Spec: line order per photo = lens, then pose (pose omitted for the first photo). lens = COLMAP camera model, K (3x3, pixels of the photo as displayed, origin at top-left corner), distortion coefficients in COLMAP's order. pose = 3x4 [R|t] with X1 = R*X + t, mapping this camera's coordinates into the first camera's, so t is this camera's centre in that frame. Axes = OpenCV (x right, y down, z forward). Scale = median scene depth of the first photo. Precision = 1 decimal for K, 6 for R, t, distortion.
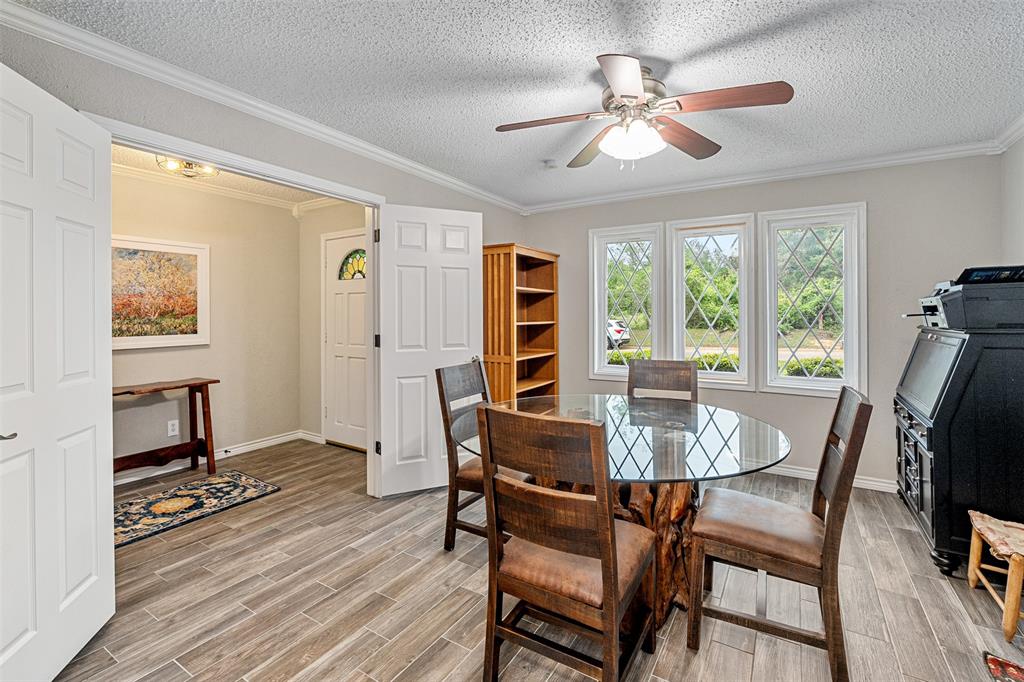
lens RADIAL K [[460.5, 0, 513.8], [0, 460.5, 313.9], [0, 0, 1]] dist [-0.000232, -0.000277]
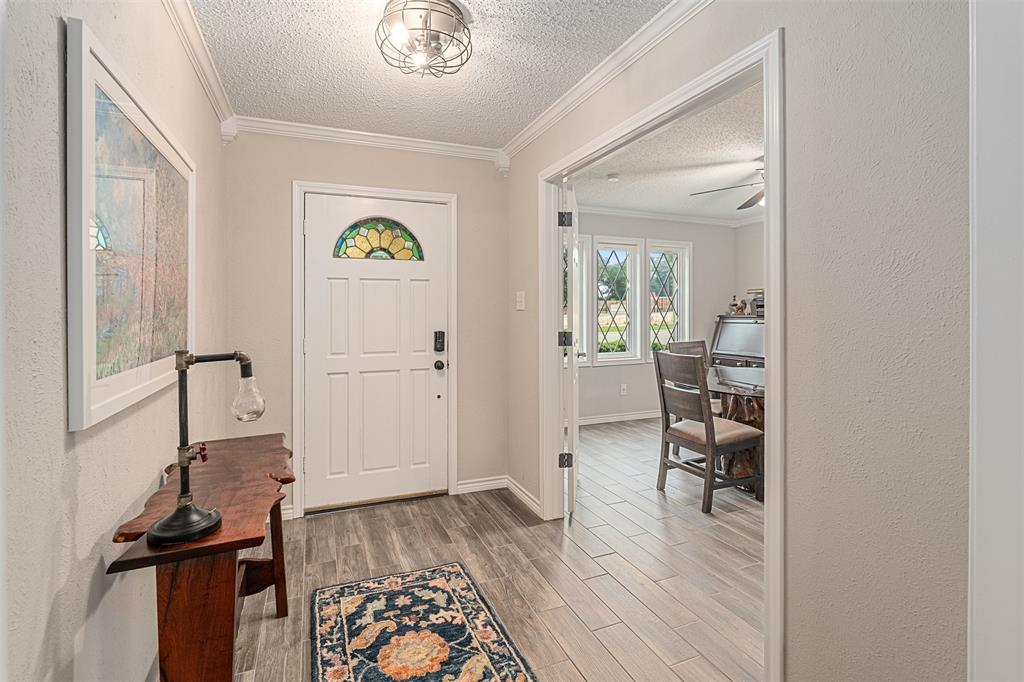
lens RADIAL K [[477.6, 0, 517.2], [0, 477.6, 309.1], [0, 0, 1]] dist [-0.000932, -0.000187]
pose [[0.575381, -0.000401, 0.817885, -1.060475], [0.002102, 0.999997, -0.000988, 0.001862], [-0.817883, 0.002288, 0.575380, 0.528894]]
